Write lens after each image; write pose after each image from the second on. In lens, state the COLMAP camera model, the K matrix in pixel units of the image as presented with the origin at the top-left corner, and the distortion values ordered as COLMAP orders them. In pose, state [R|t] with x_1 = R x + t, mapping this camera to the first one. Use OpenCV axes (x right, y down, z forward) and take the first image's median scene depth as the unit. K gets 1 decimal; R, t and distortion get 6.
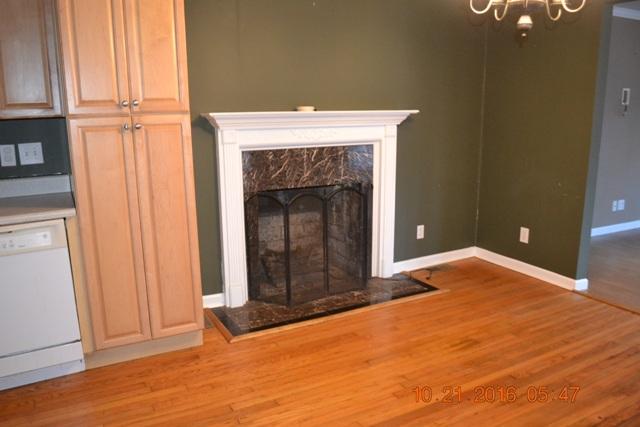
lens RADIAL K [[520.2, 0, 320.0], [0, 520.2, 213.5], [0, 0, 1]] dist [-0.076776, 0.001469]
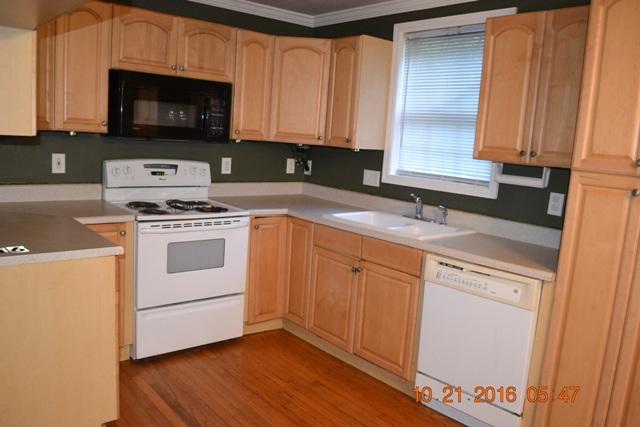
lens RADIAL K [[520.2, 0, 320.0], [0, 520.2, 213.5], [0, 0, 1]] dist [-0.076776, 0.001469]
pose [[0.209034, 0.171849, -0.962690, 0.259238], [-0.275857, 0.954821, 0.110546, -0.095275], [0.938194, 0.242457, 0.246995, 0.397766]]
